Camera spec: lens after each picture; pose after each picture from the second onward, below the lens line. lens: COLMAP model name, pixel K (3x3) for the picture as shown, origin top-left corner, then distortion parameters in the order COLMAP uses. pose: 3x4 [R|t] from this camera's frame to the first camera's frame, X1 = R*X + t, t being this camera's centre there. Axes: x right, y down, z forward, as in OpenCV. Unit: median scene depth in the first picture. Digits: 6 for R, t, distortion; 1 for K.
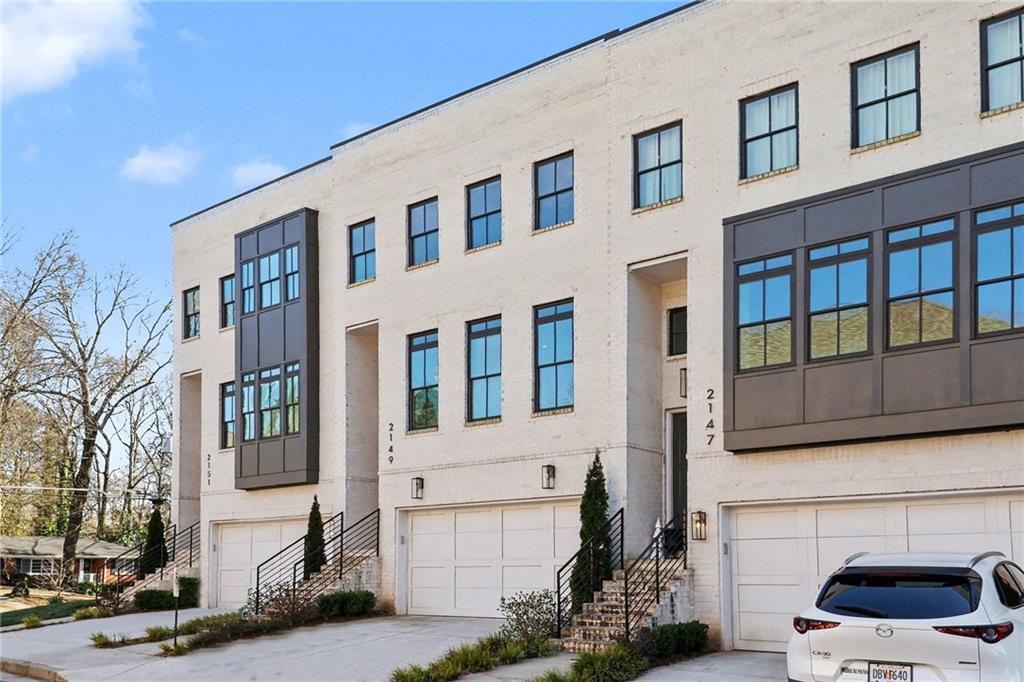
lens RADIAL K [[479.5, 0, 512.0], [0, 479.5, 341.0], [0, 0, 1]] dist [0.000186, -0.000324]
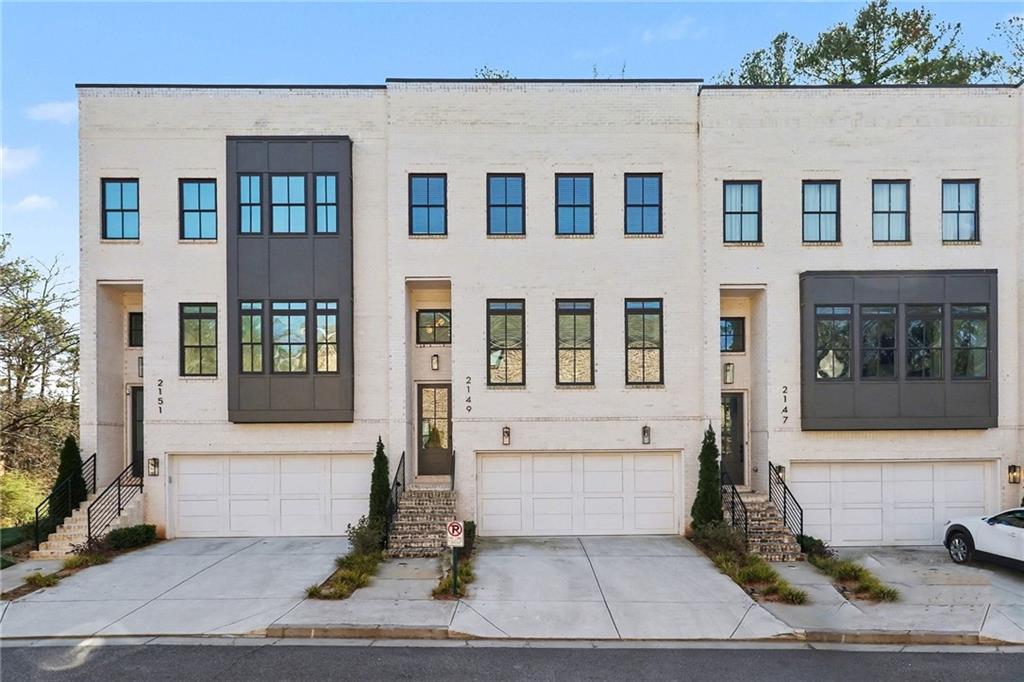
lens RADIAL K [[479.5, 0, 512.0], [0, 479.5, 341.0], [0, 0, 1]] dist [0.000186, -0.000324]
pose [[0.925248, 0.114121, 0.361791, -0.587368], [-0.156756, 0.983467, 0.090669, -0.027352], [-0.345462, -0.140604, 0.927840, -0.055724]]
